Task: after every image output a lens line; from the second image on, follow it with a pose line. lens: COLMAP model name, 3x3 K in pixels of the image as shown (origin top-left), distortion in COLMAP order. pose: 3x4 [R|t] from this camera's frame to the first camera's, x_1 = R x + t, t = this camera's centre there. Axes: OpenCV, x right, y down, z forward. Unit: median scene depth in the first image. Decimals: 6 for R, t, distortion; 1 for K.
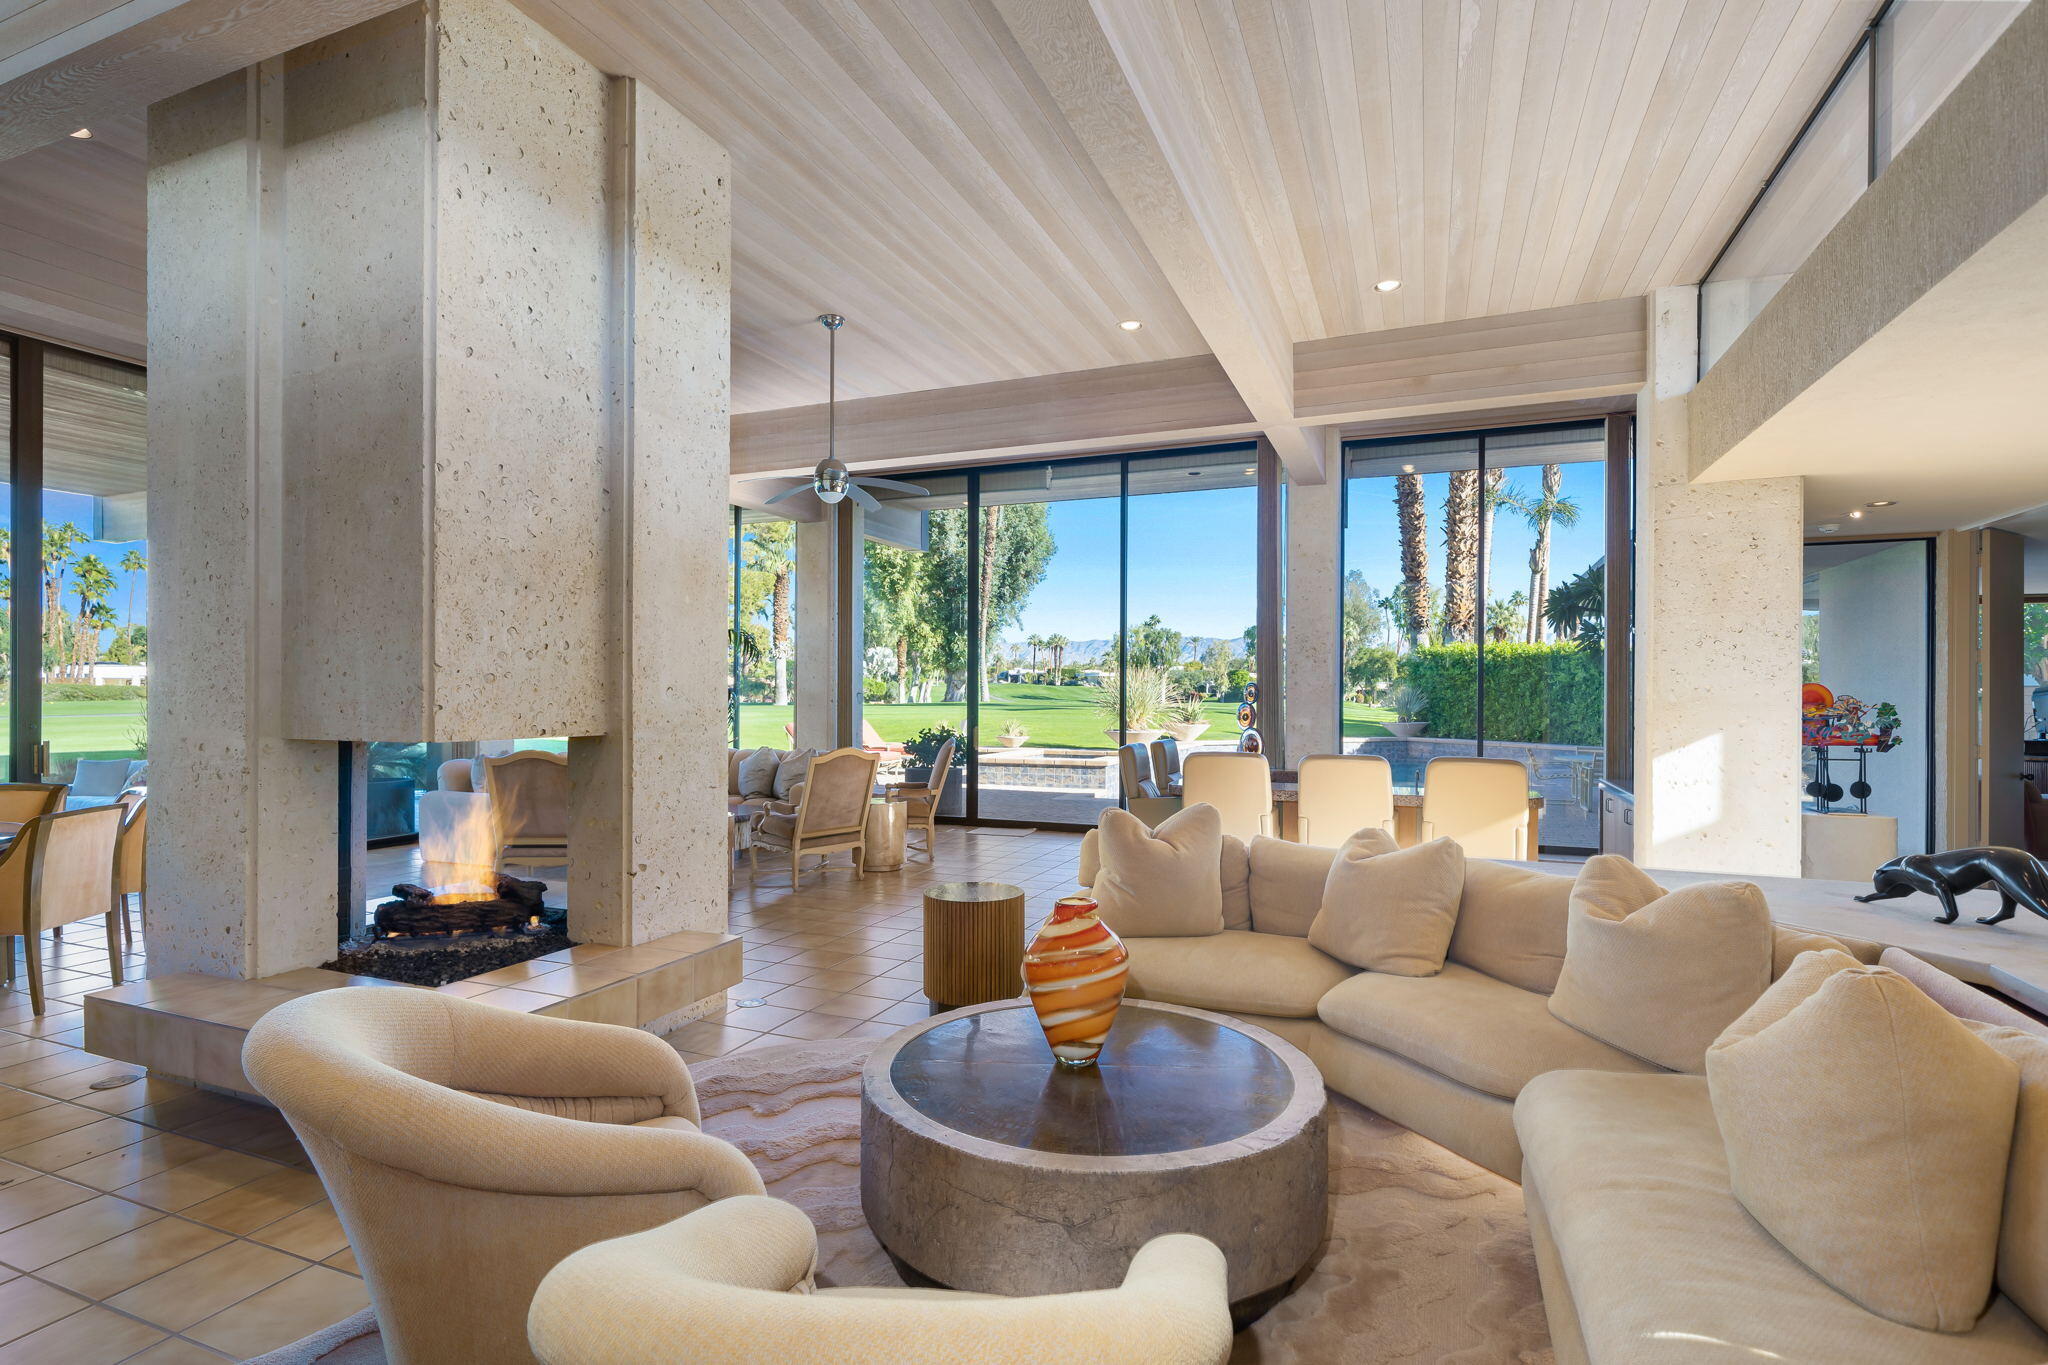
lens RADIAL K [[966.8, 0, 1041.6], [0, 966.8, 692.0], [0, 0, 1]] dist [0.002434, 0.000700]
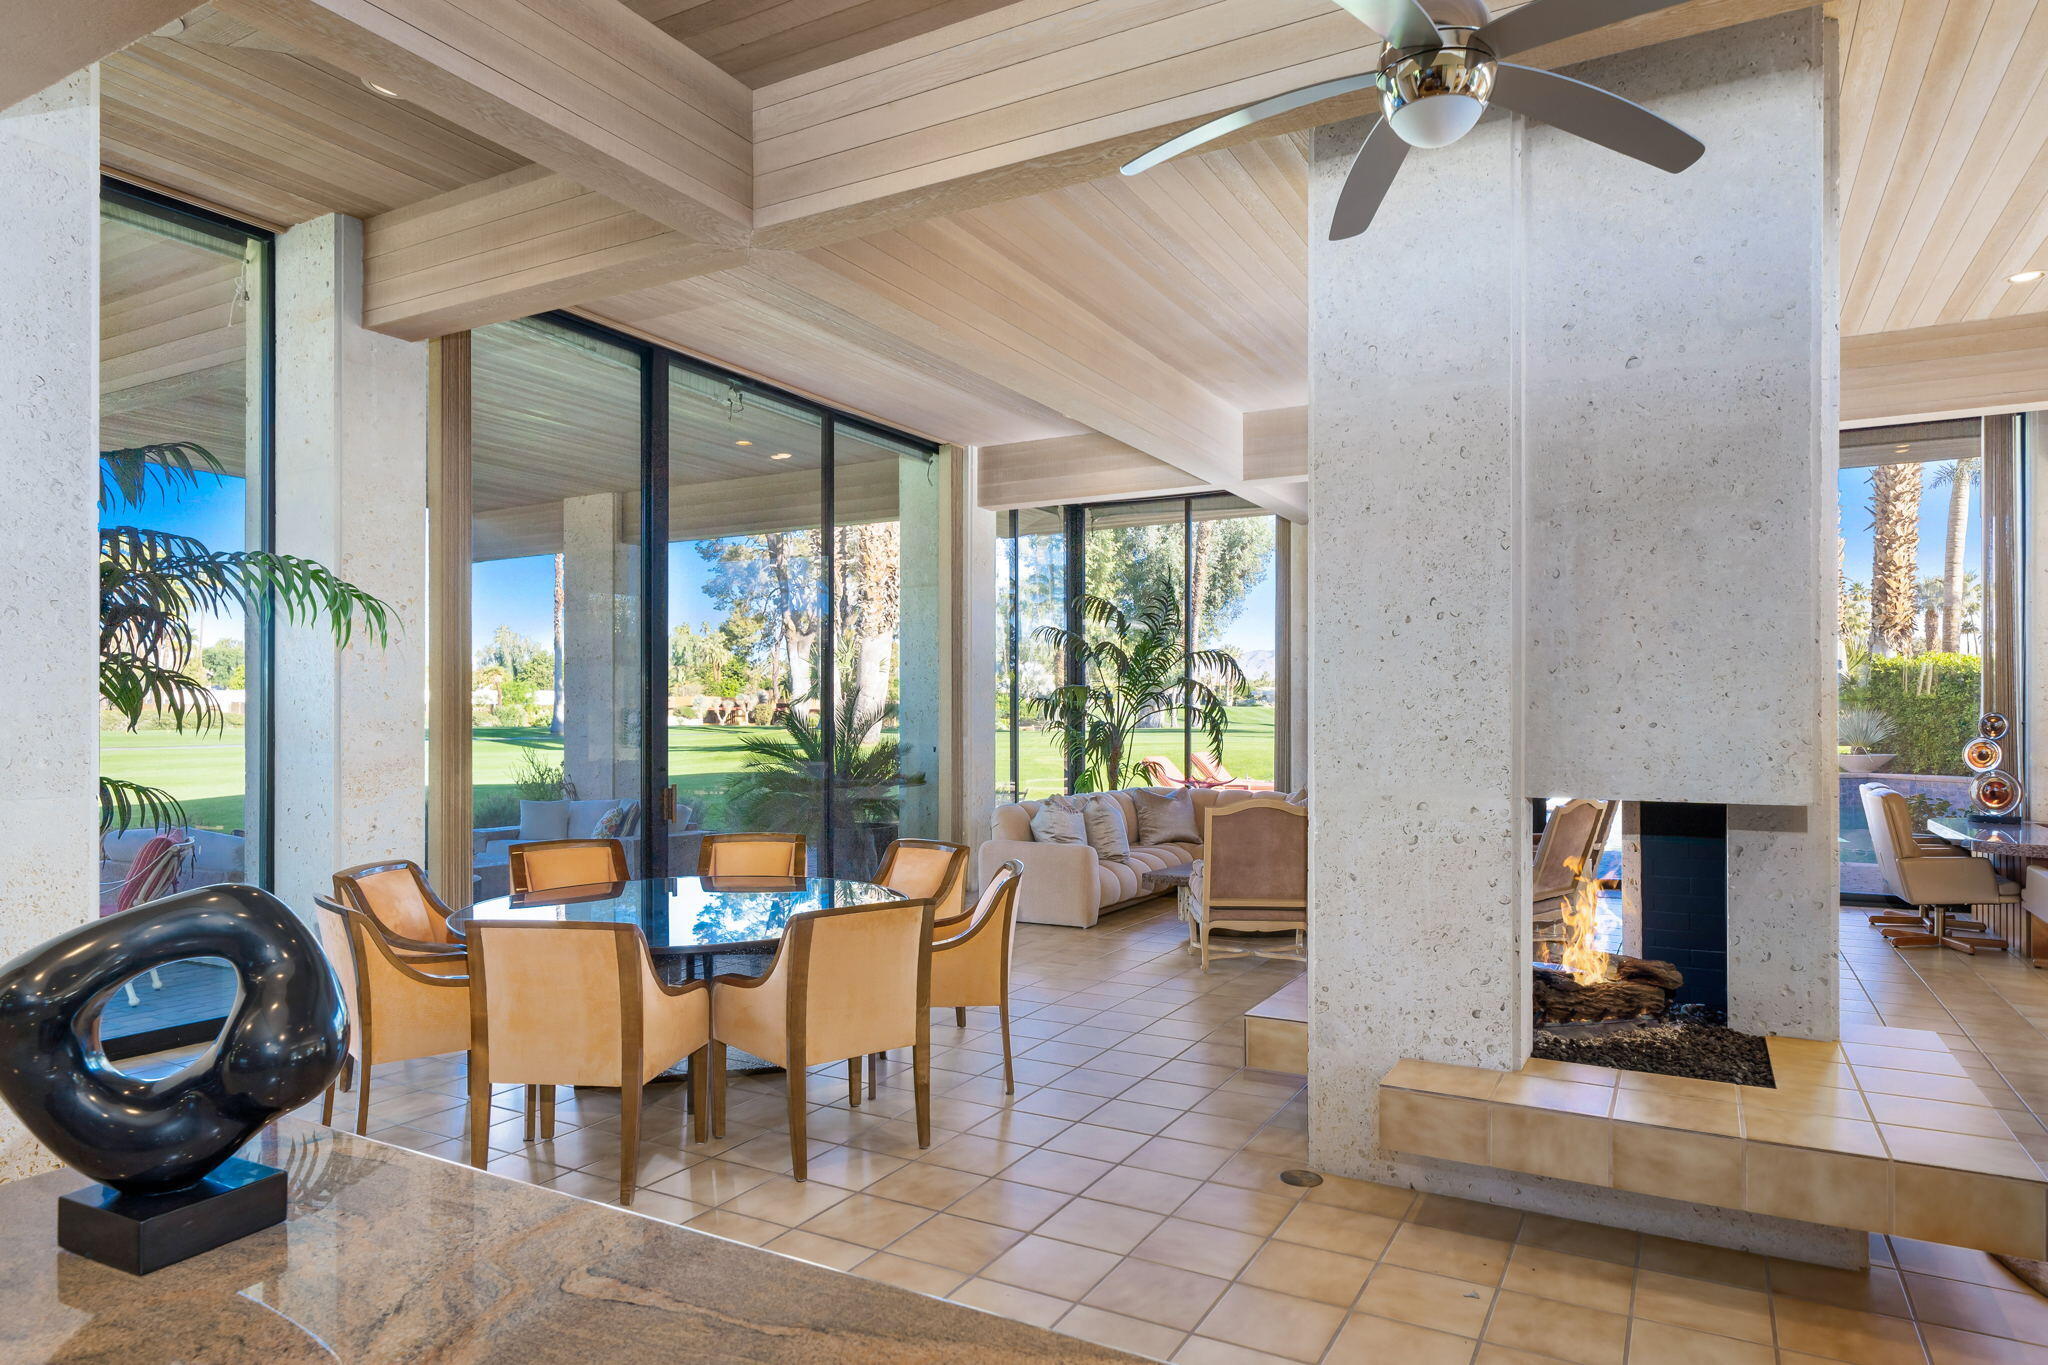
lens RADIAL K [[1156.1, 0, 1095.9], [0, 1156.1, 708.8], [0, 0, 1]] dist [0.003630, 0.001501]
pose [[0.994113, -0.005686, -0.108201, -0.526471], [0.005113, 0.999971, -0.005575, -0.014193], [0.108230, 0.004989, 0.994113, -0.043385]]
